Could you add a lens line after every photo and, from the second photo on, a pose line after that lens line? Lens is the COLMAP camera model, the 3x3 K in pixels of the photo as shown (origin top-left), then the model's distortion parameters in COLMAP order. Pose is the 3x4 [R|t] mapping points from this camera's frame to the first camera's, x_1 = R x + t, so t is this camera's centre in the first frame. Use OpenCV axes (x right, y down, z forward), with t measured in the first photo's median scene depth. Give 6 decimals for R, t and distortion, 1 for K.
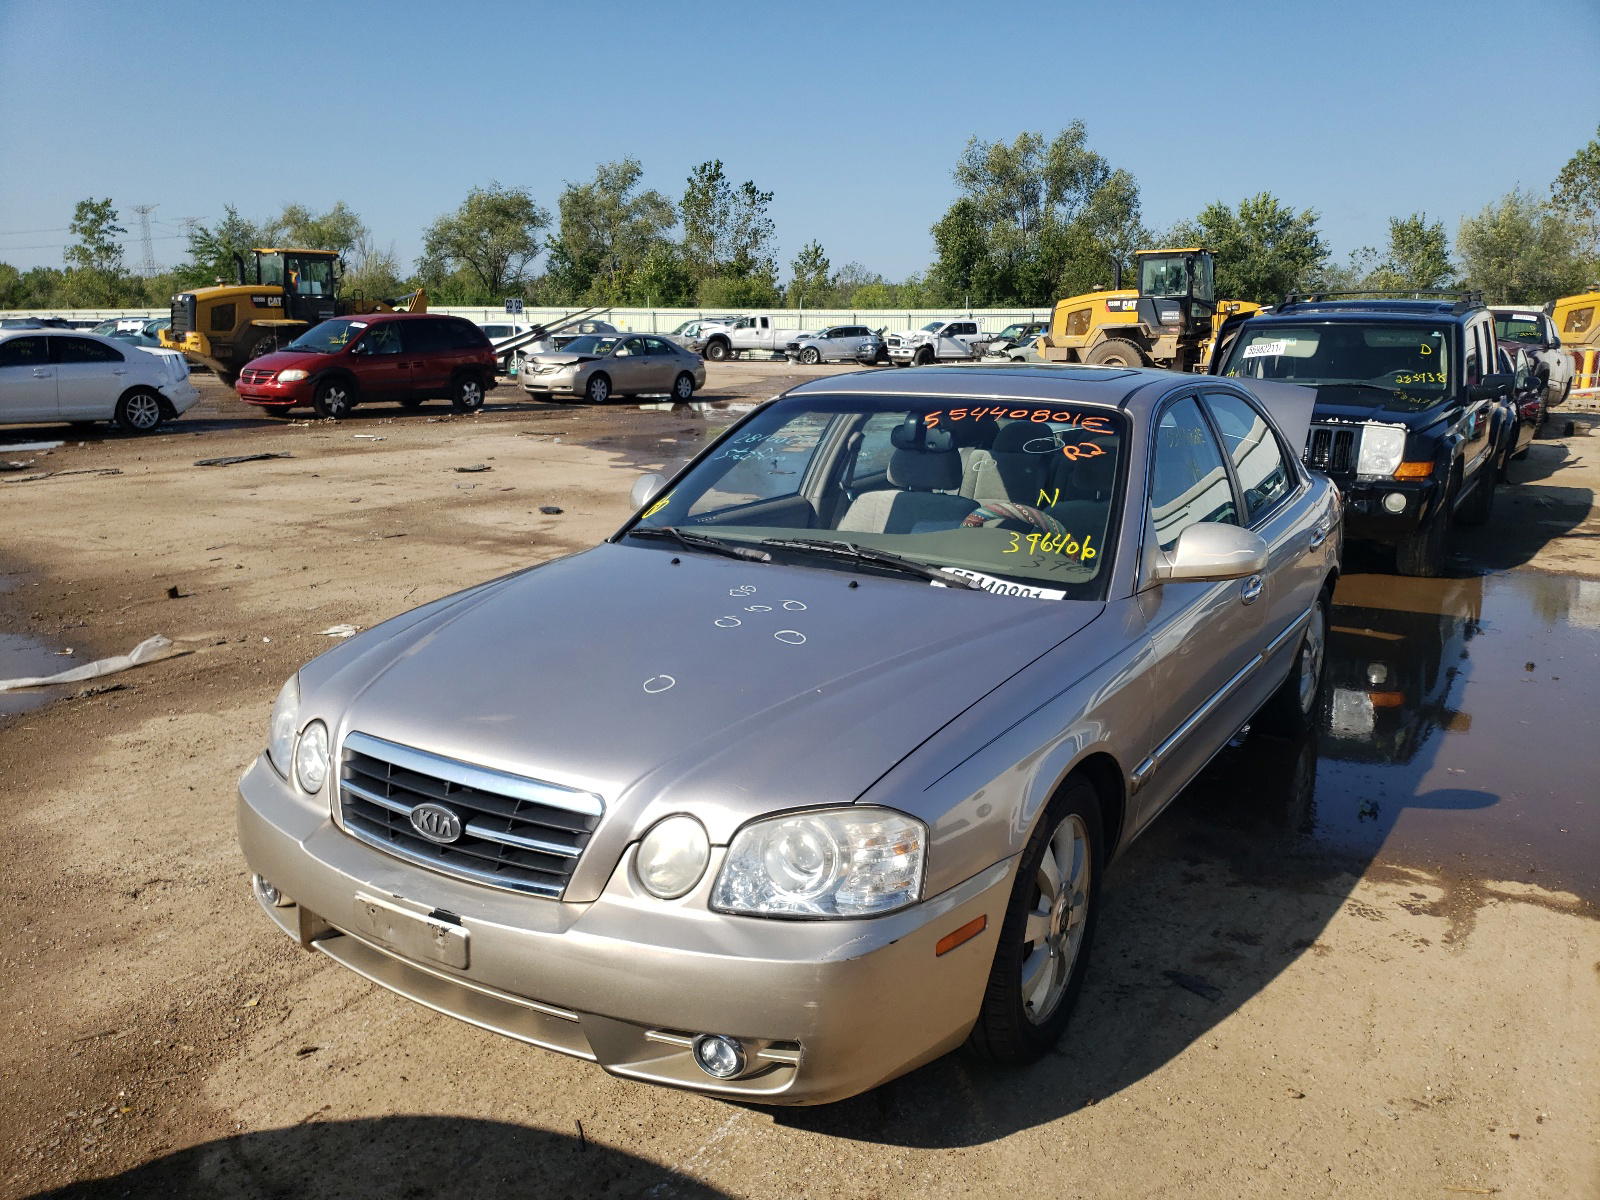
lens RADIAL K [[1321.1, 0, 837.9], [0, 1321.1, 600.2], [0, 0, 1]] dist [0.079031, -0.102347]
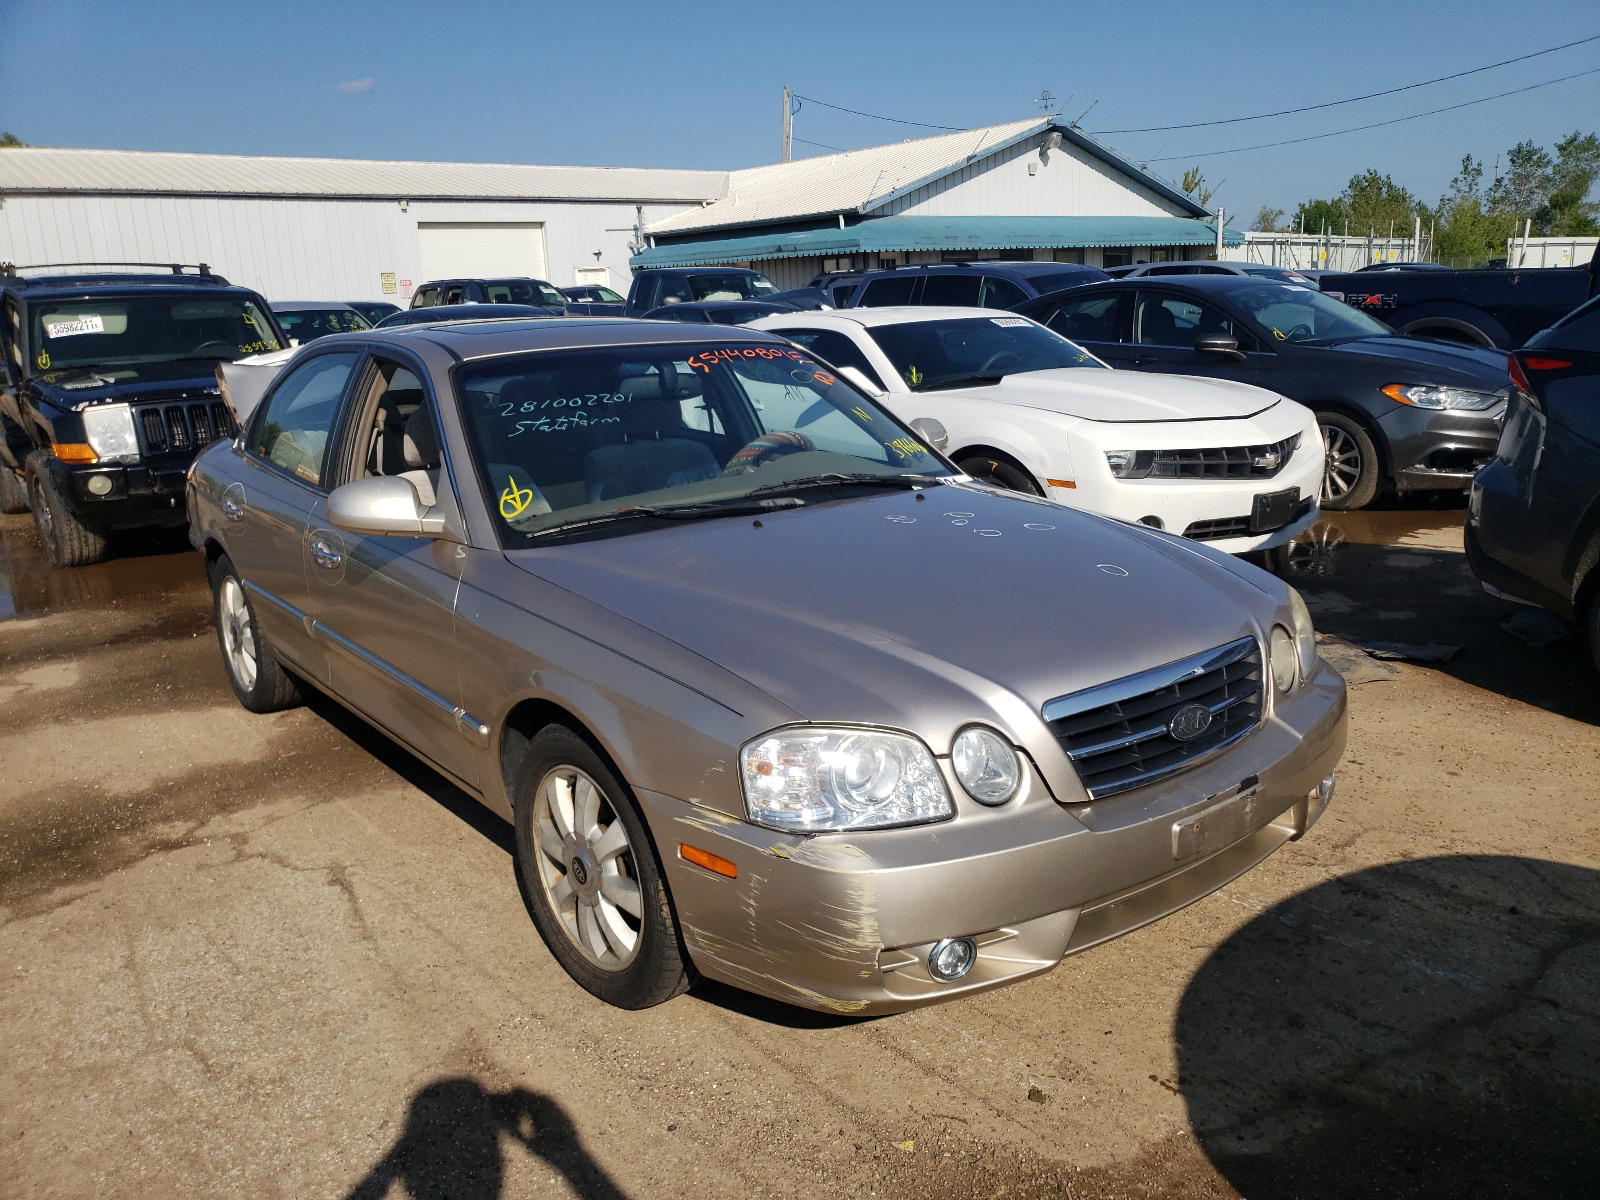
lens RADIAL K [[1321.1, 0, 837.9], [0, 1321.1, 600.2], [0, 0, 1]] dist [0.079031, -0.102347]
pose [[0.280768, -0.238225, 0.929741, -1.257728], [0.234574, 0.956361, 0.174208, -0.162664], [-0.930669, 0.169181, 0.324397, 0.854889]]
